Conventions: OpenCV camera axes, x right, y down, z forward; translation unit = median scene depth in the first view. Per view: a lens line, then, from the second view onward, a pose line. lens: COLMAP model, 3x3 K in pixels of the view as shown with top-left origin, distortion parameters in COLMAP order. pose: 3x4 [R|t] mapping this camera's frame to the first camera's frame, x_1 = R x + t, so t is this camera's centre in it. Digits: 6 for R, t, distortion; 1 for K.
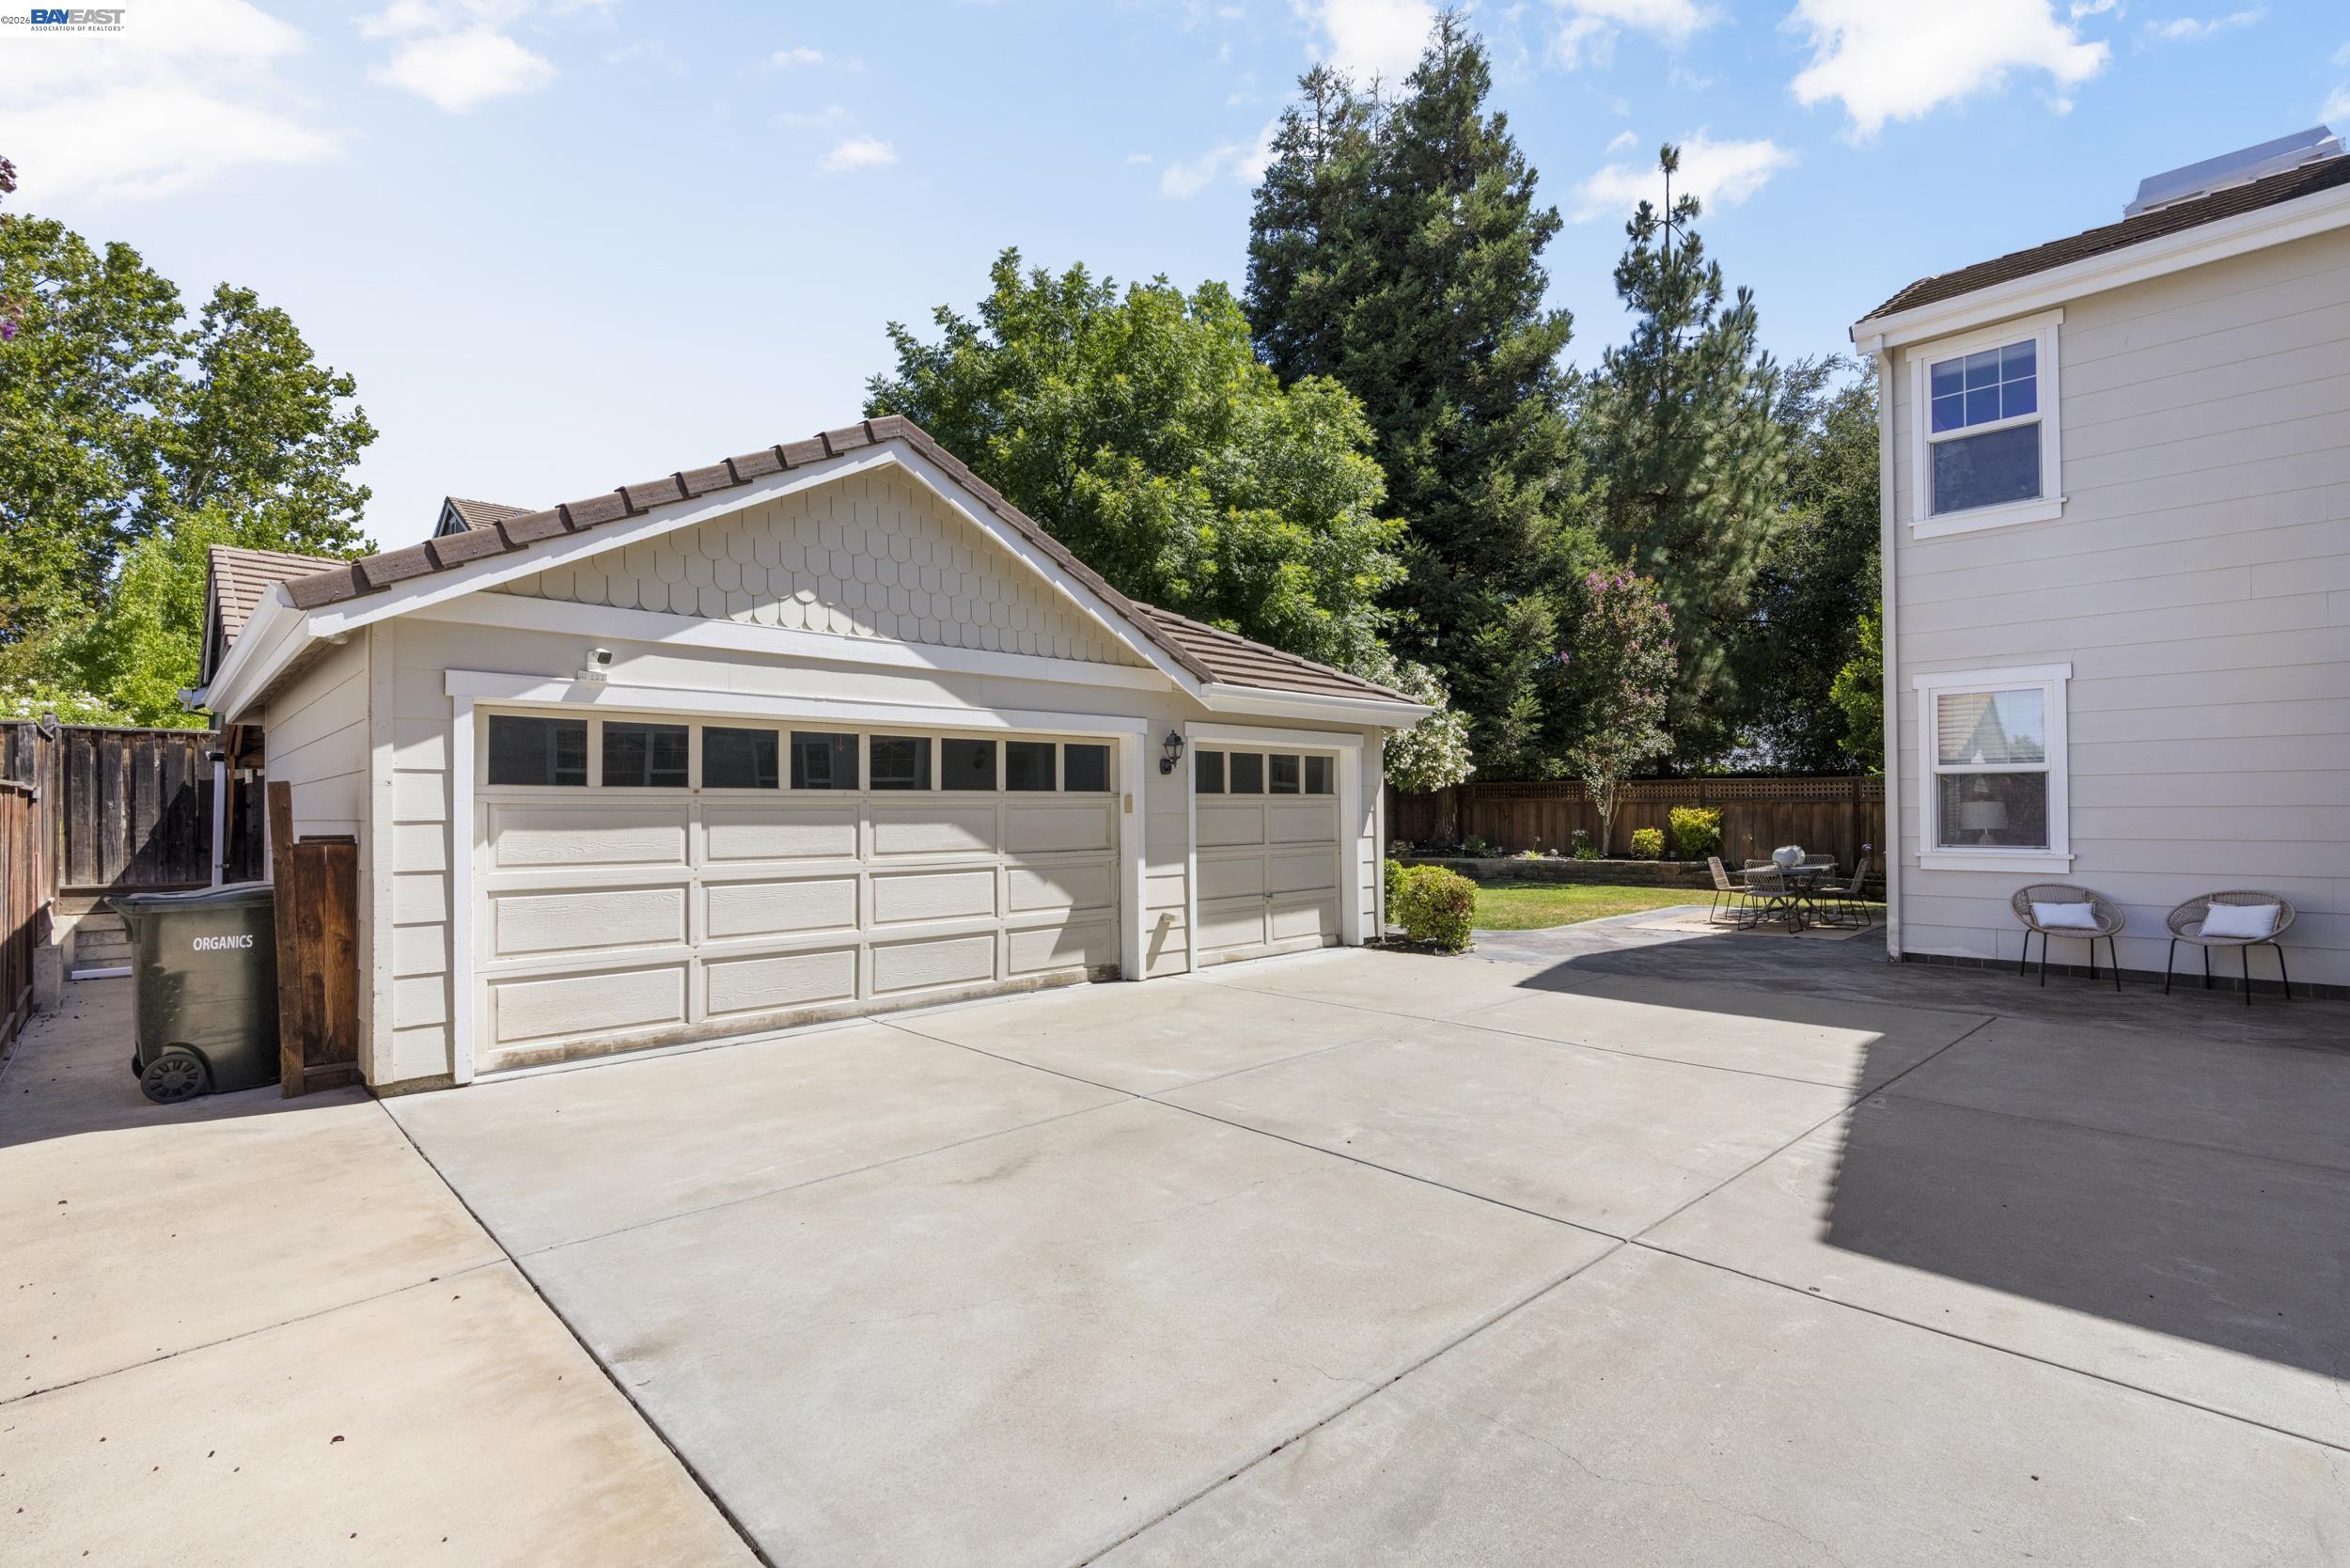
lens RADIAL K [[1066.1, 0, 1173.0], [0, 1066.1, 808.0], [0, 0, 1]] dist [-0.007467, -0.000037]
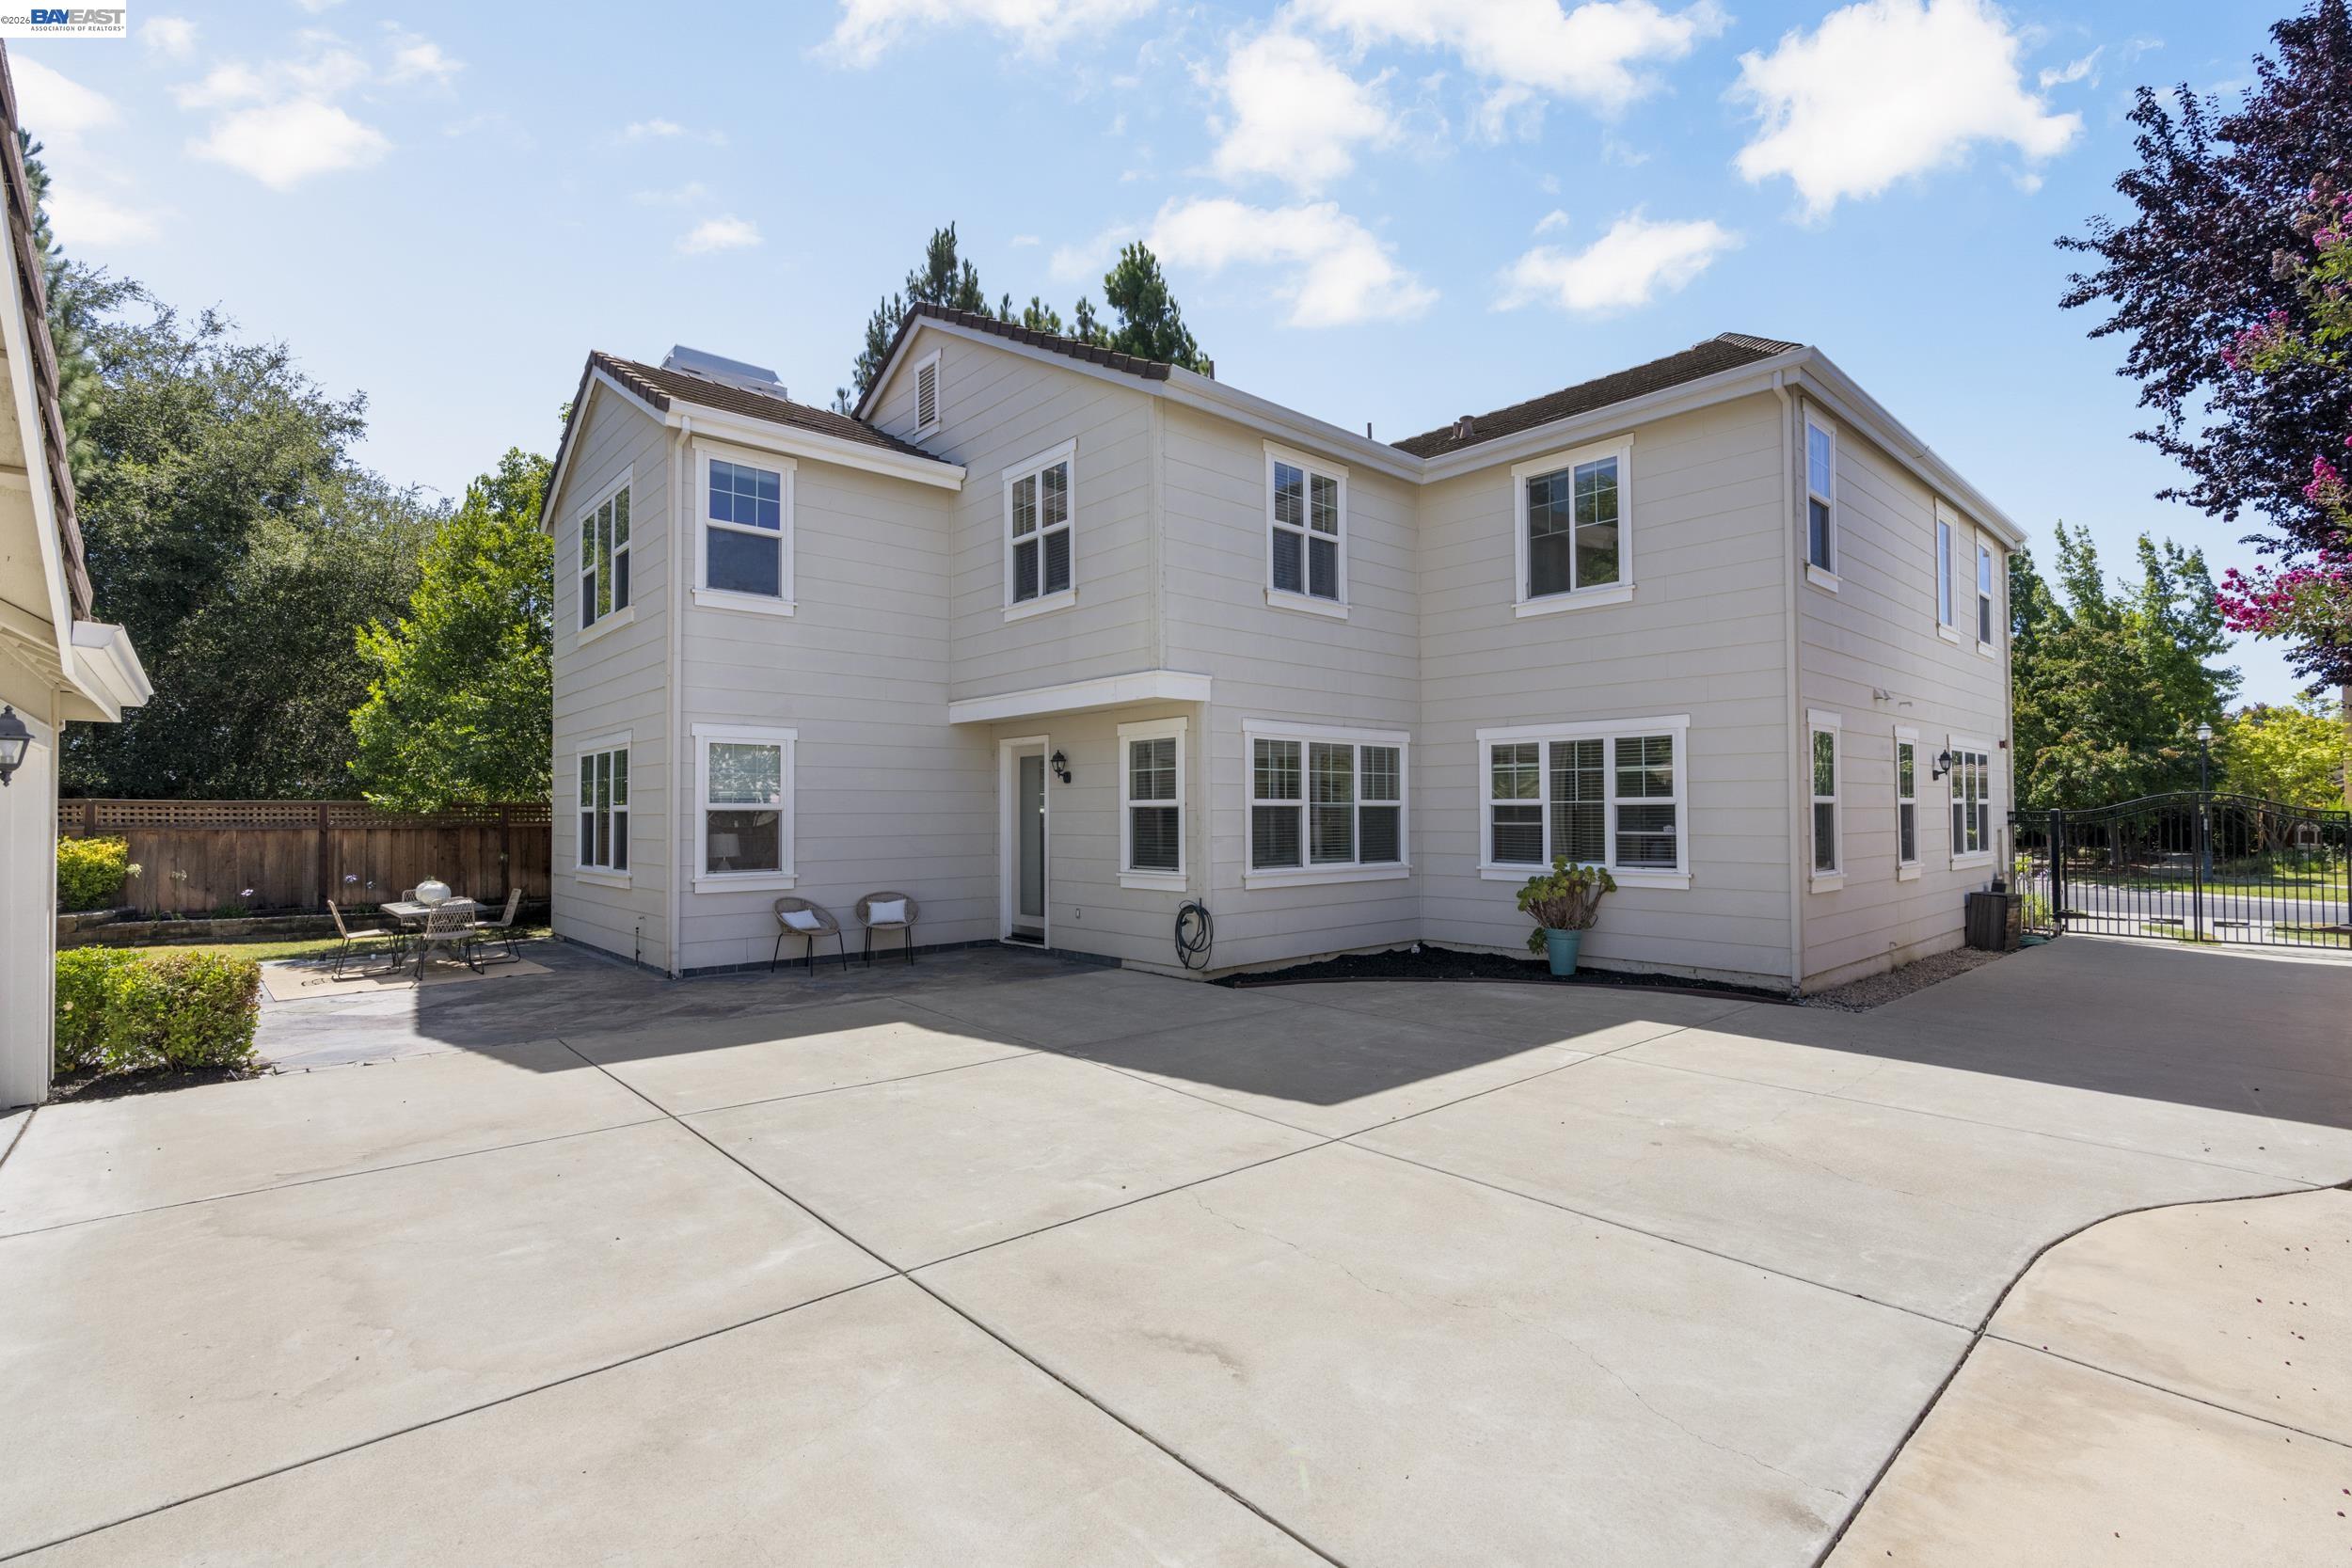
lens RADIAL K [[1067.1, 0, 1182.3], [0, 1067.1, 786.4], [0, 0, 1]] dist [-0.004224, 0.000775]
pose [[0.035947, 0.030442, 0.998890, -0.232946], [0.004351, 0.999522, -0.030618, -0.011106], [-0.999344, 0.005447, 0.035797, 0.241373]]
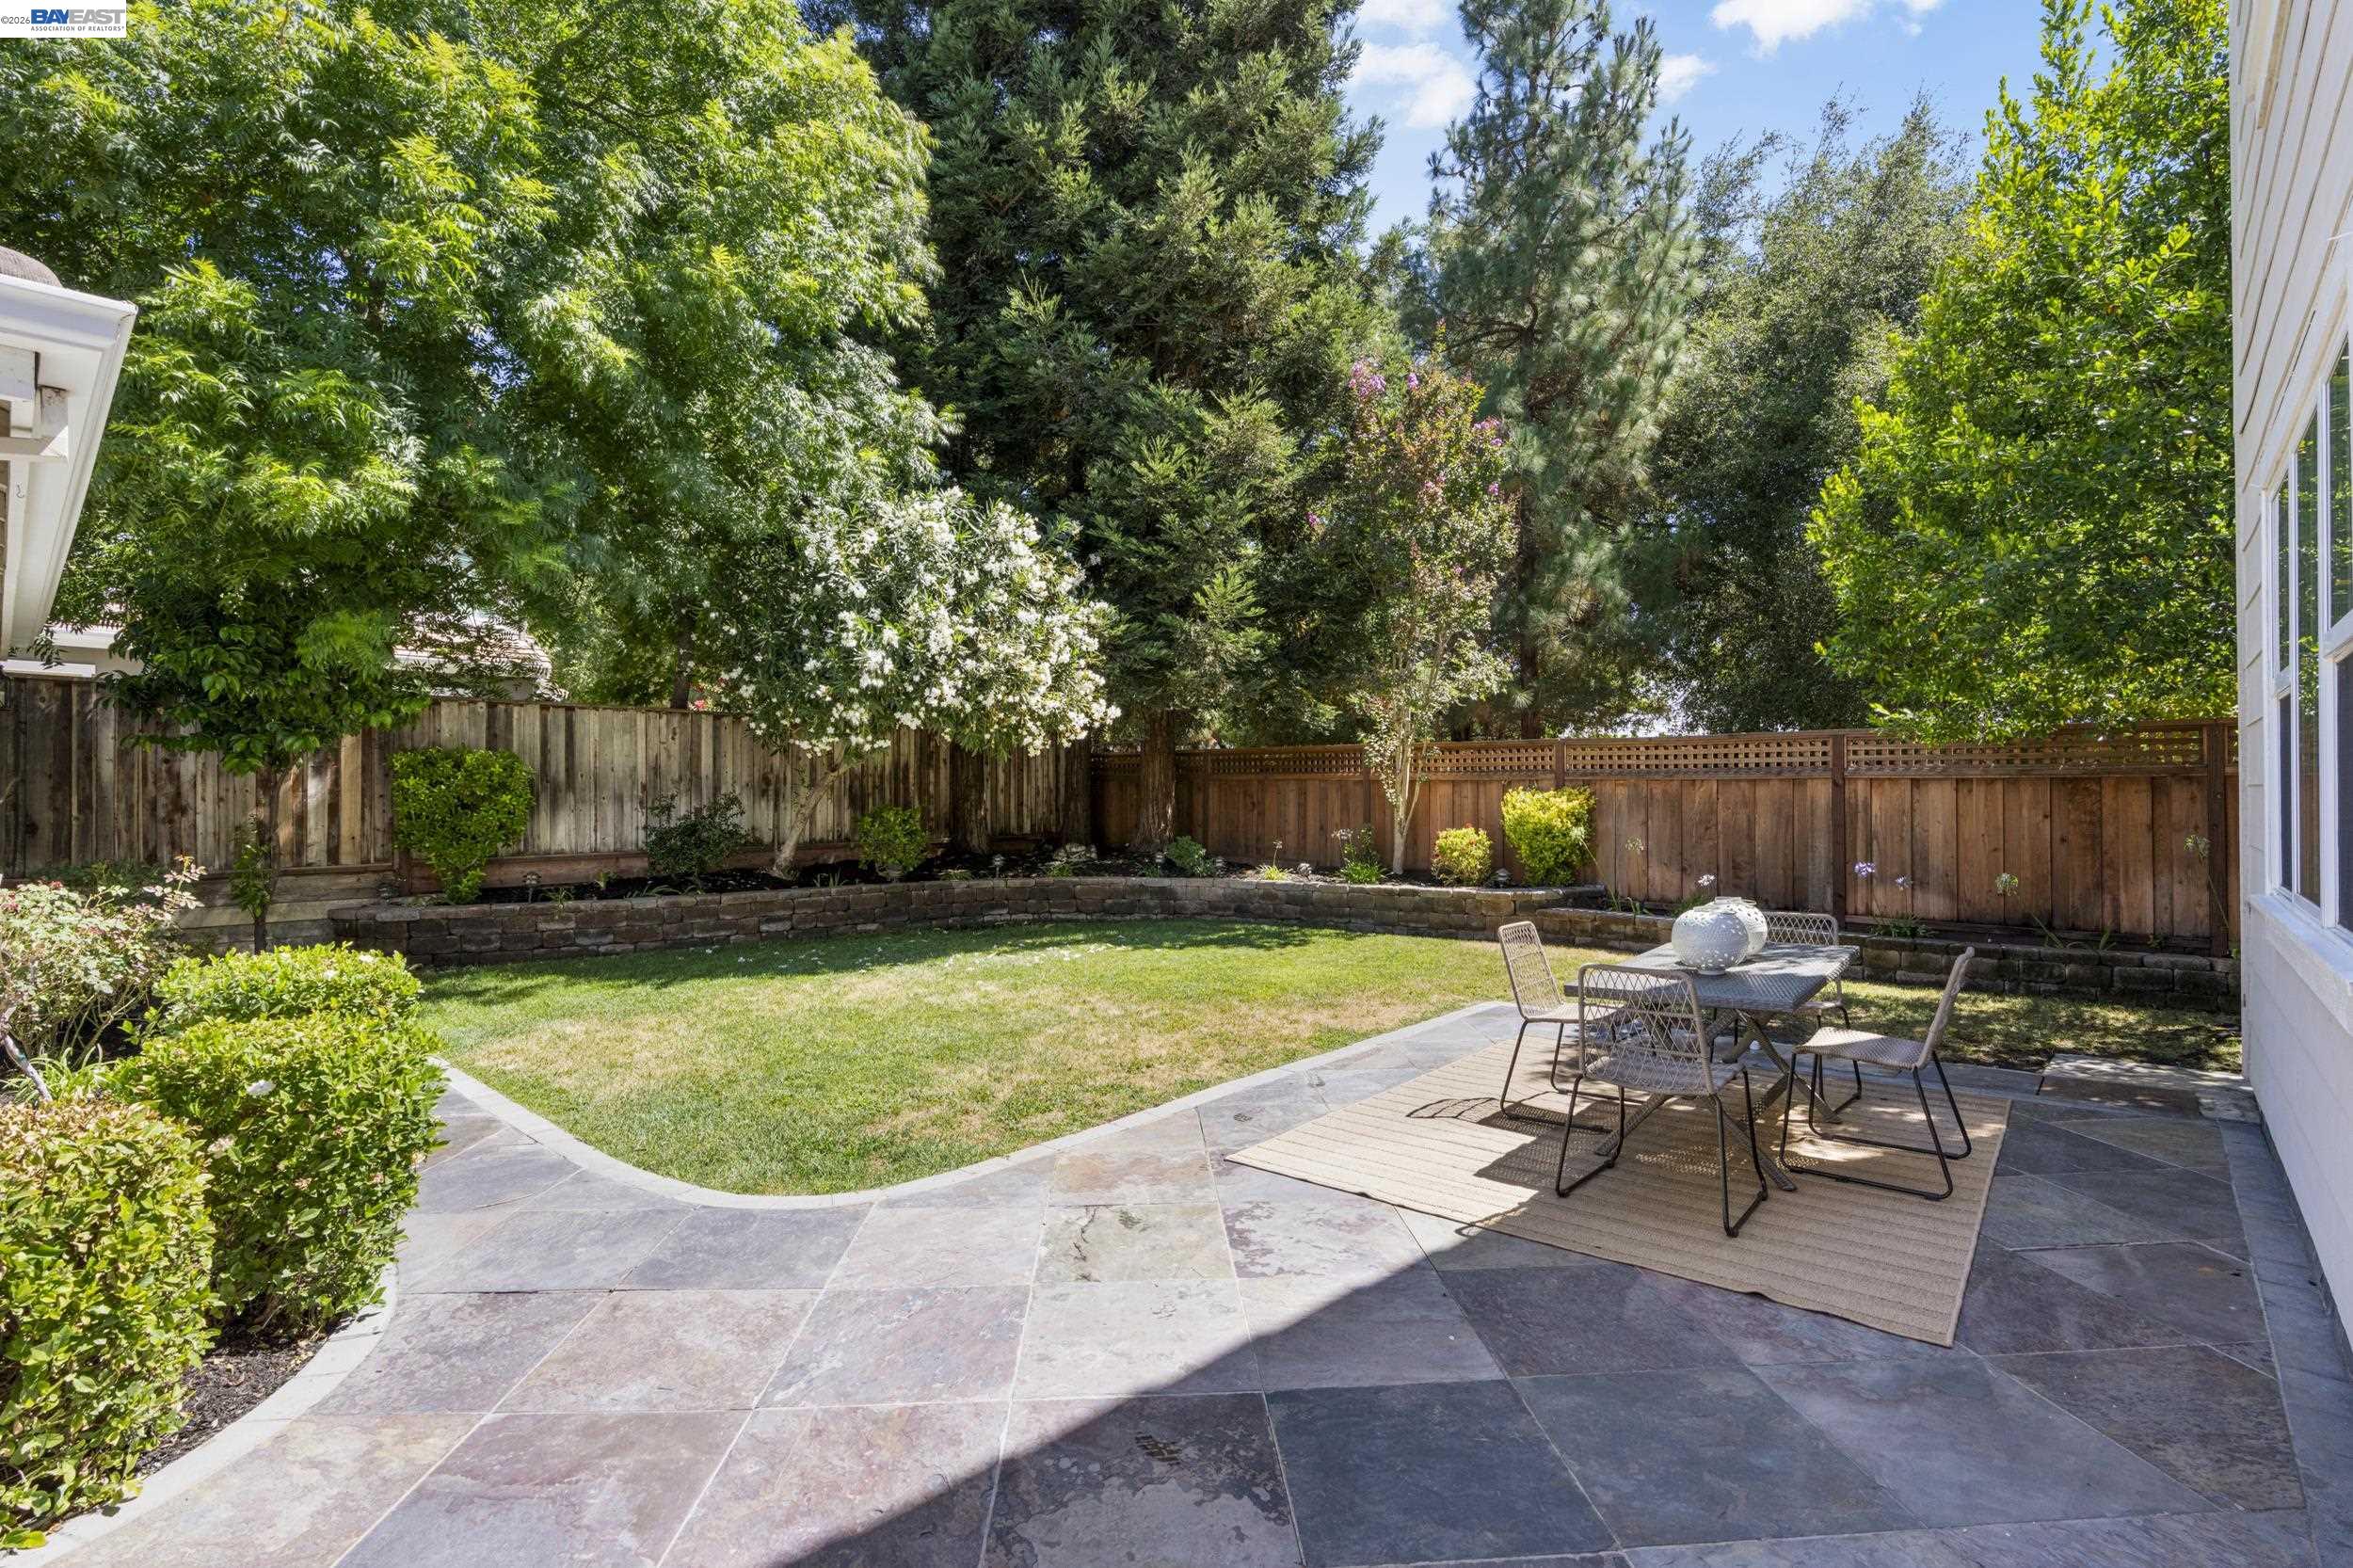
lens RADIAL K [[1079.1, 0, 1176.5], [0, 1079.1, 784.0], [0, 0, 1]] dist [0.000873, 0.000793]
pose [[0.997517, 0.002292, 0.070383, 0.285945], [-0.001721, 0.999965, -0.008169, 0.001732], [-0.070400, 0.008027, 0.997487, 0.500481]]
